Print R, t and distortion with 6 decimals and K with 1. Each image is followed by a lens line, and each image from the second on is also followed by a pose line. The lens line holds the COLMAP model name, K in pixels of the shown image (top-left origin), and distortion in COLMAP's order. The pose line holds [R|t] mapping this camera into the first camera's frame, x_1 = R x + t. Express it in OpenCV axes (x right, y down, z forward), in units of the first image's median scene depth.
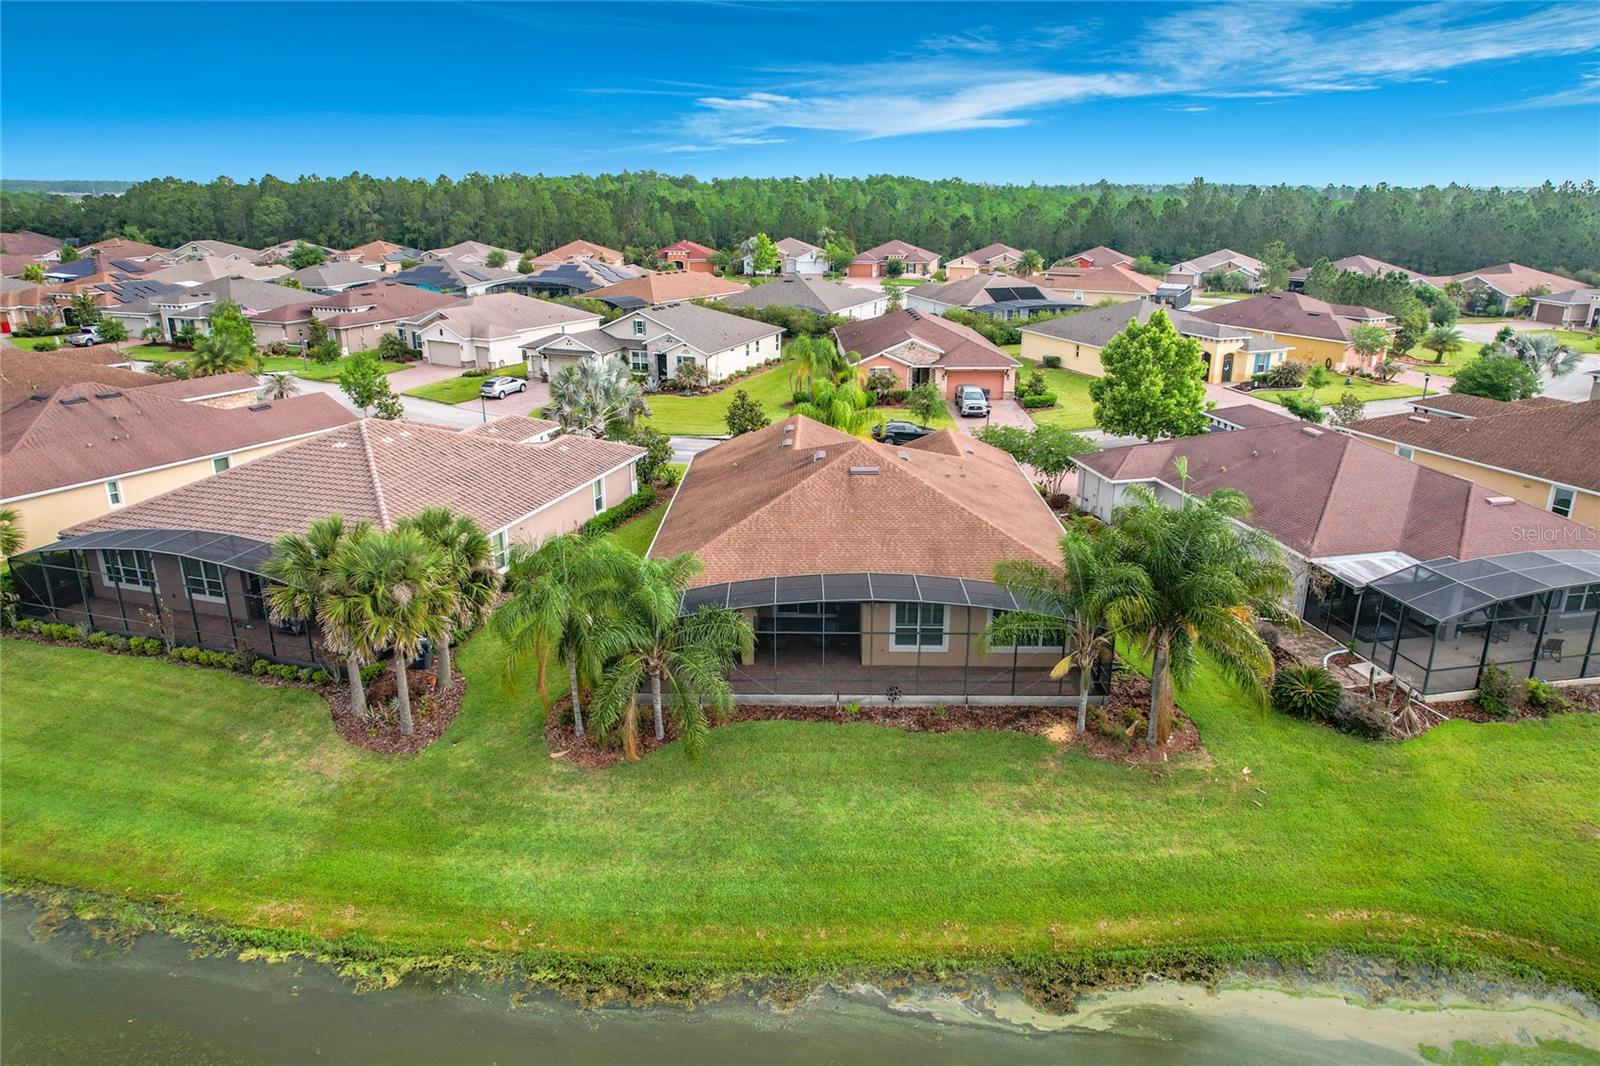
lens RADIAL K [[1023.3, 0, 815.5], [0, 1023.3, 514.3], [0, 0, 1]] dist [-0.055577, 0.062560]
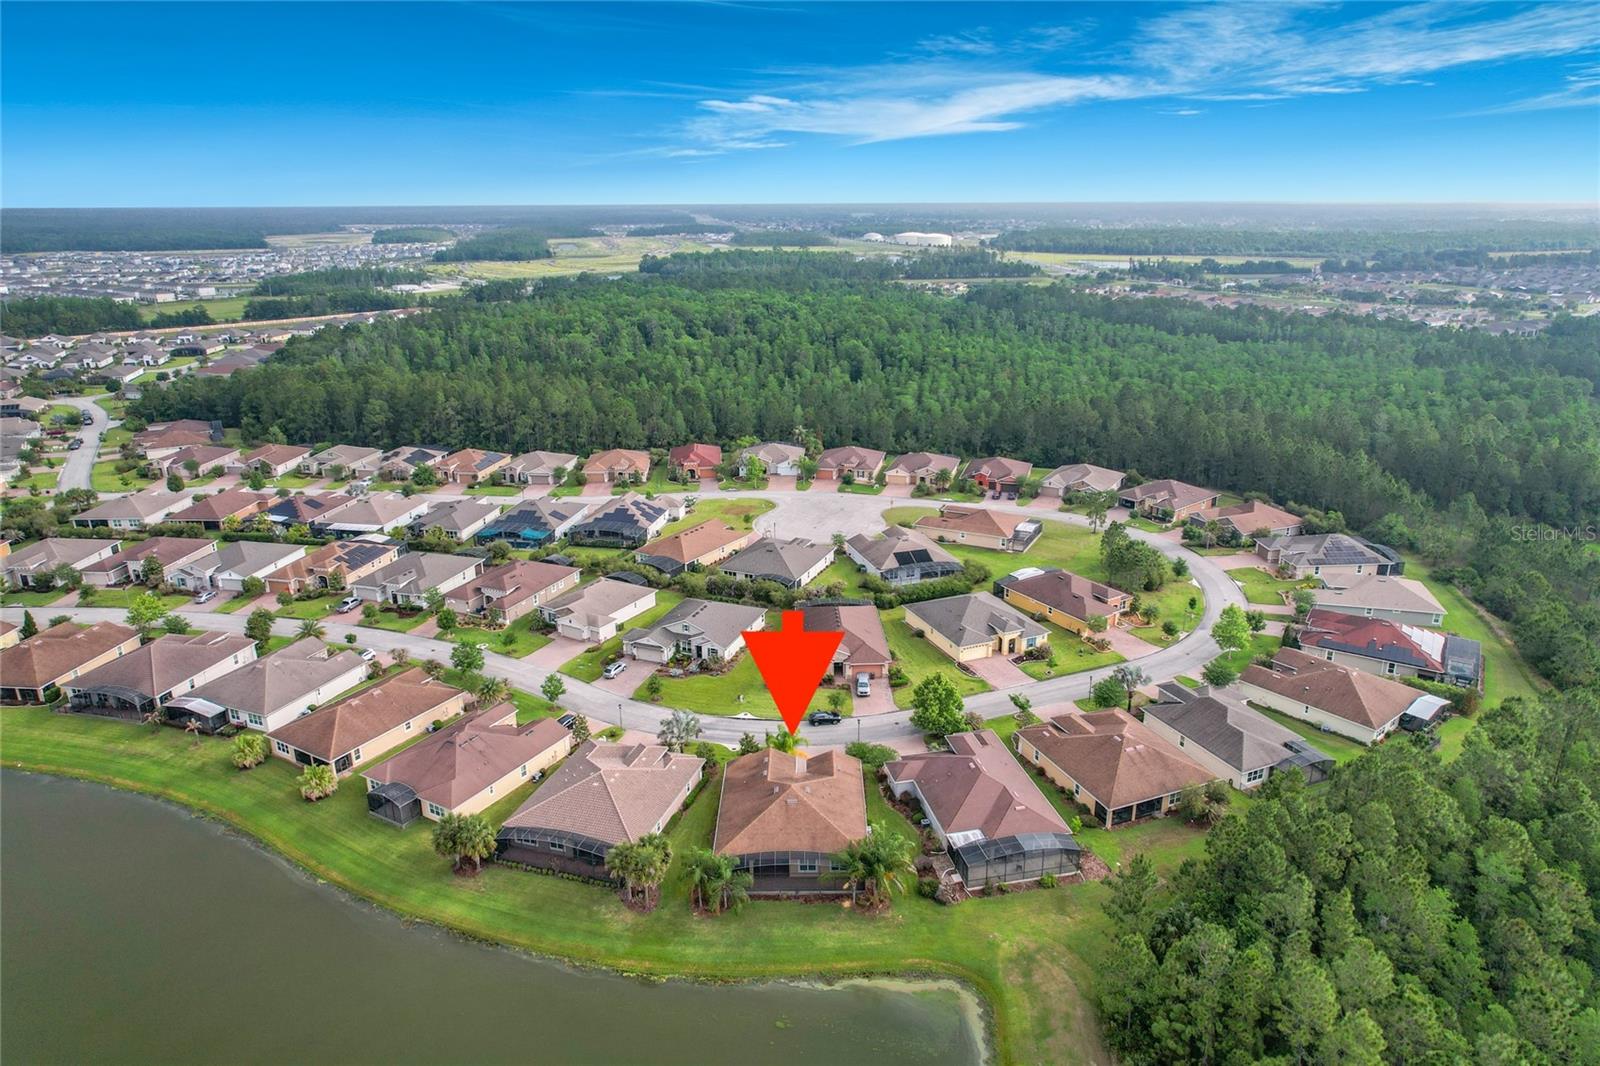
lens RADIAL K [[1020.8, 0, 808.0], [0, 1020.8, 535.8], [0, 0, 1]] dist [-0.037035, 0.000210]
pose [[0.999893, -0.014629, -0.000413, 0.130731], [0.014631, 0.999884, 0.004123, -0.977307], [0.000353, -0.004128, 0.999991, -2.245037]]
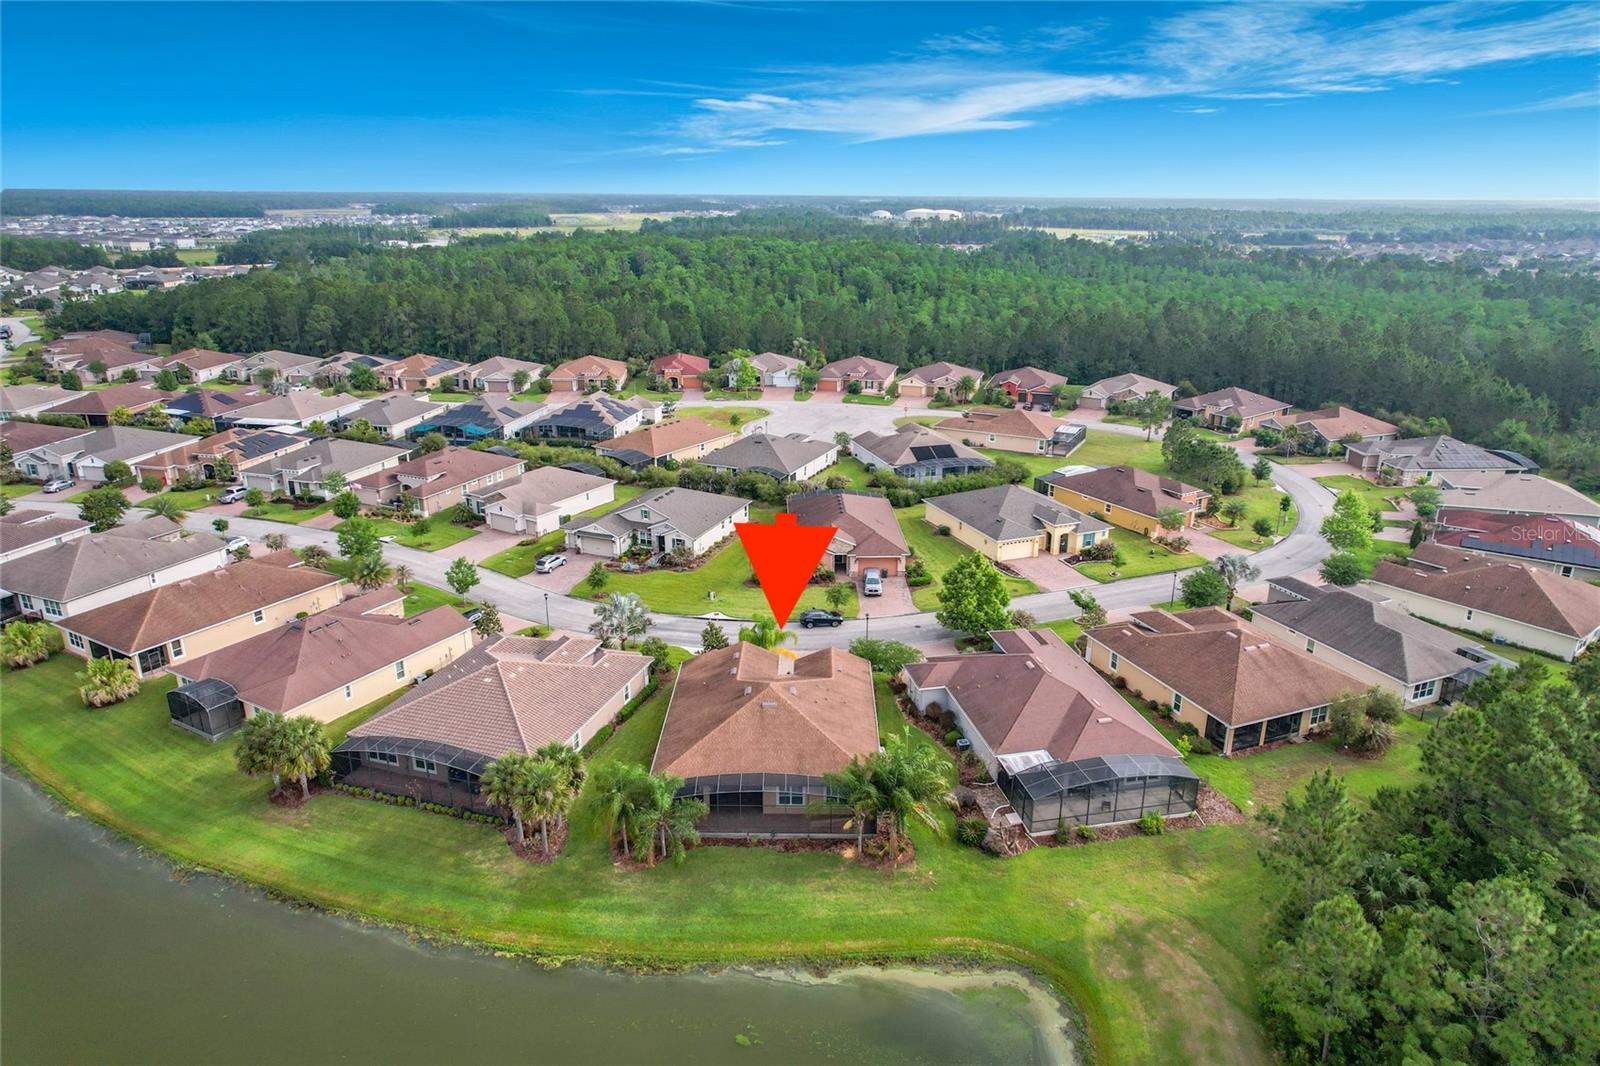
lens RADIAL K [[1023.9, 0, 812.4], [0, 1023.9, 527.6], [0, 0, 1]] dist [-0.056161, 0.058949]
pose [[0.999999, 0.000821, 0.000971, 0.157317], [-0.000826, 0.999987, 0.005124, -0.480404], [-0.000967, -0.005125, 0.999986, -1.138828]]
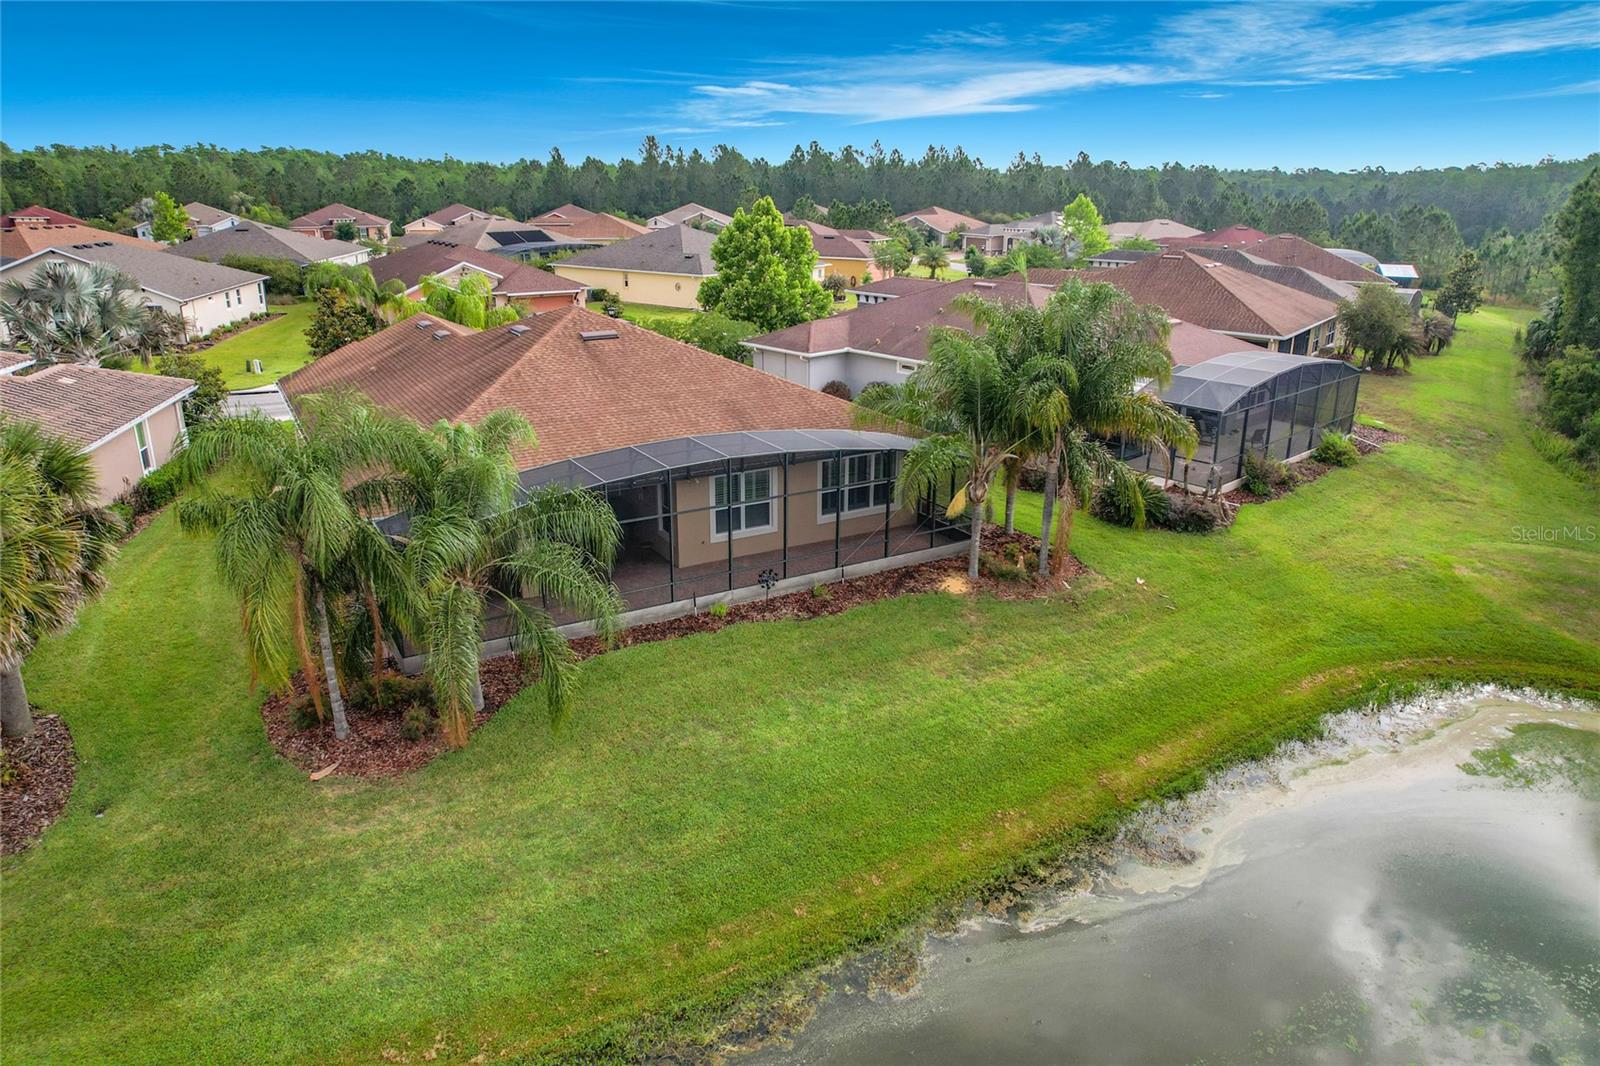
lens RADIAL K [[1023.9, 0, 812.4], [0, 1023.9, 527.6], [0, 0, 1]] dist [-0.056161, 0.058949]
pose [[0.855962, -0.162662, 0.490785, -0.267765], [0.152960, 0.986400, 0.060152, 0.097534], [-0.493895, 0.023582, 0.869202, 0.318816]]
